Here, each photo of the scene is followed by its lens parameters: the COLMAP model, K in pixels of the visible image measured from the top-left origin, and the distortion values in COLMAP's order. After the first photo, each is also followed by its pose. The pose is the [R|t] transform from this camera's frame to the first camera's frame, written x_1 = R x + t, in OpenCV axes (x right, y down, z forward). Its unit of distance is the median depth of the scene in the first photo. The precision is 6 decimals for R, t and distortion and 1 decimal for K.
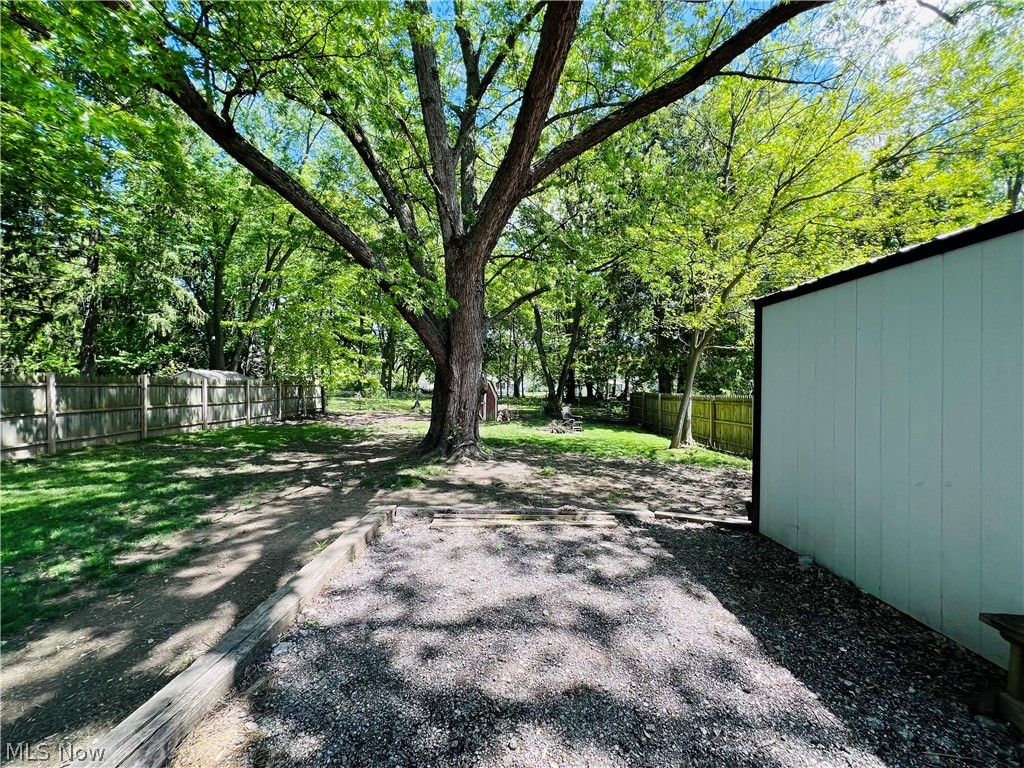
lens RADIAL K [[407.9, 0, 511.8], [0, 407.9, 387.3], [0, 0, 1]] dist [-0.002145, 0.000546]
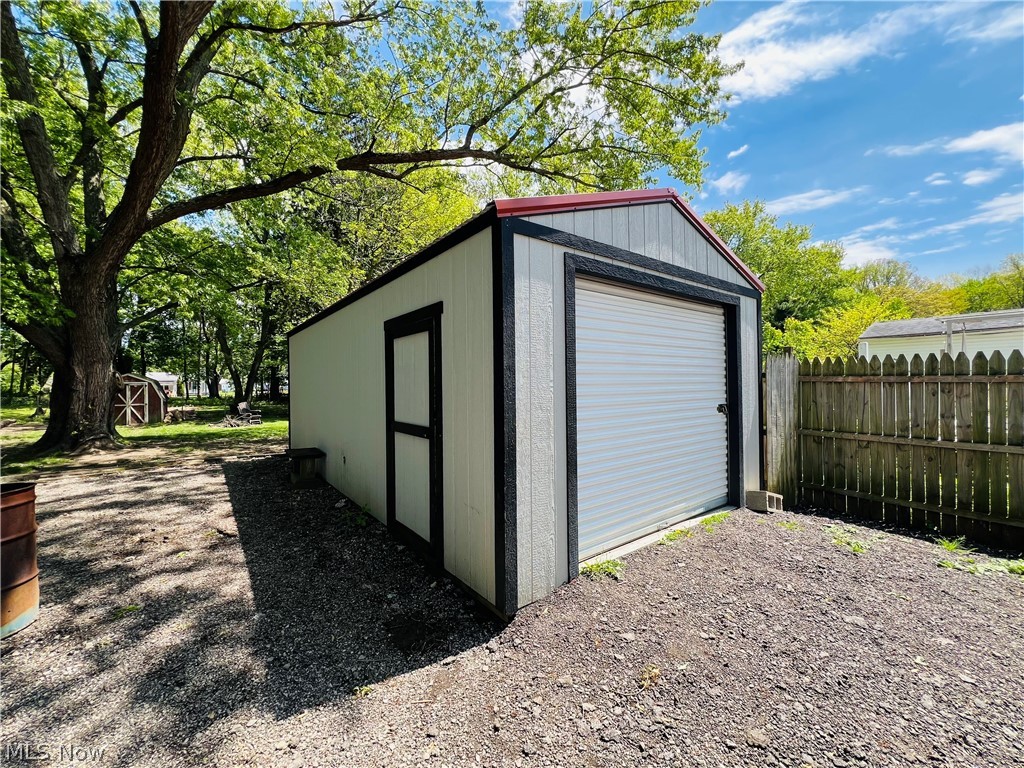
lens RADIAL K [[407.9, 0, 513.7], [0, 407.9, 384.3], [0, 0, 1]] dist [-0.002145, 0.000546]
pose [[0.810055, -0.030222, 0.585574, 0.161528], [0.028384, 0.999521, 0.012320, 0.013109], [-0.585666, 0.006641, 0.810525, -0.553506]]
